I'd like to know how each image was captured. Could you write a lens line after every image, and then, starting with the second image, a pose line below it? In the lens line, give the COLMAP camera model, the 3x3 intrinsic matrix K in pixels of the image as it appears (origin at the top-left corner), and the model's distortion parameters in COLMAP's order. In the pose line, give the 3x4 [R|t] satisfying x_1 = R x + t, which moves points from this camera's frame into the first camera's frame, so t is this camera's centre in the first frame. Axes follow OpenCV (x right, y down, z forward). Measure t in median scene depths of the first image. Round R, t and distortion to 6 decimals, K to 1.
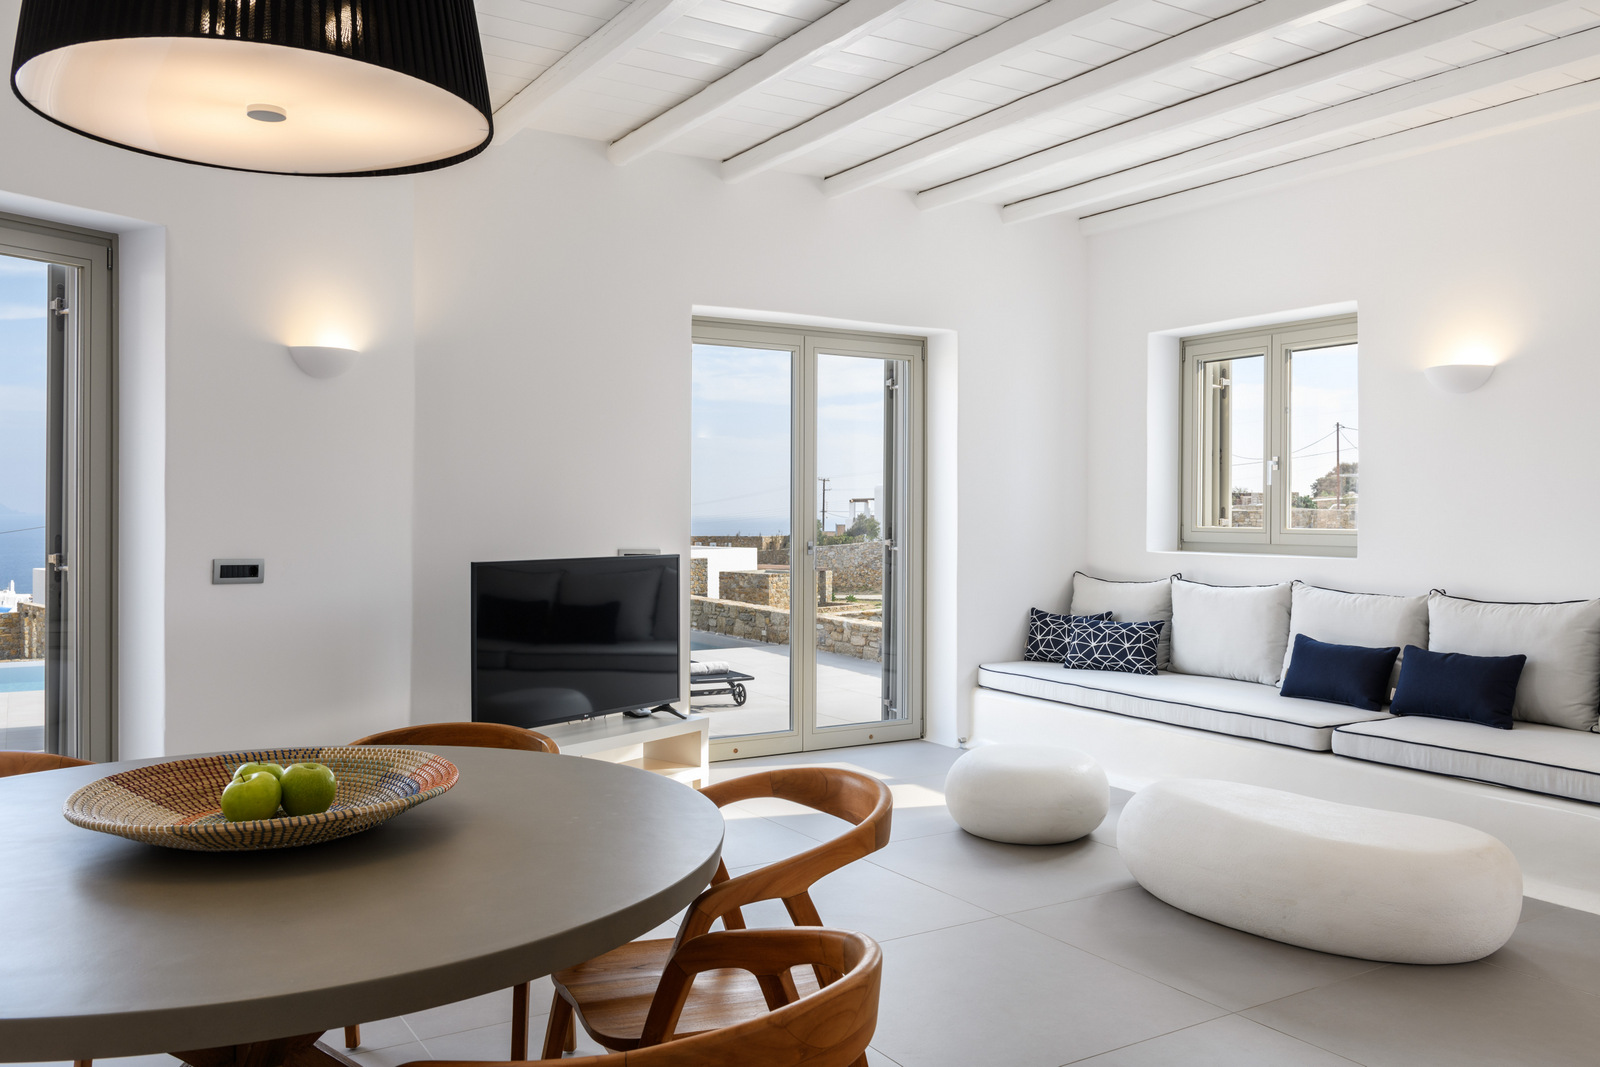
lens RADIAL K [[1261.7, 0, 801.5], [0, 1261.7, 534.8], [0, 0, 1]] dist [0.010163, 0.014315]
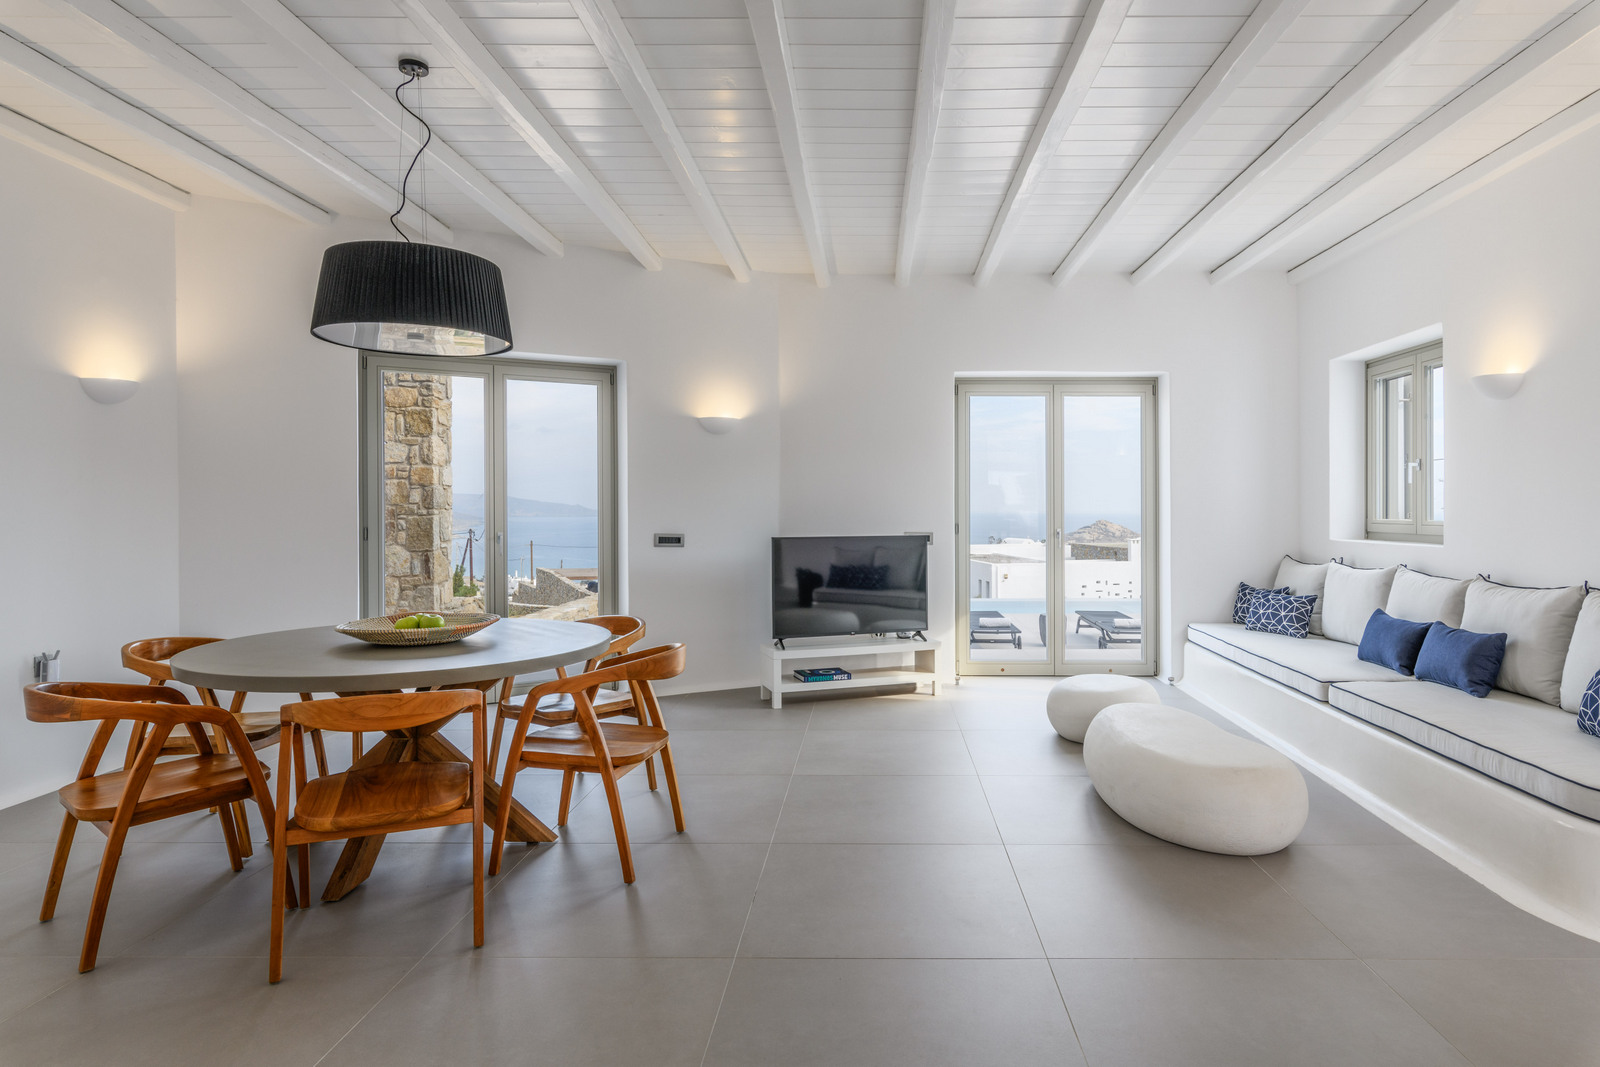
lens RADIAL K [[932.6, 0, 800.1], [0, 932.6, 532.6], [0, 0, 1]] dist [0.001622, 0.000535]
pose [[0.815399, 0.011985, -0.578775, 0.406723], [-0.006770, 0.999915, 0.011168, 0.000039], [0.578860, -0.005188, 0.815410, -0.028768]]
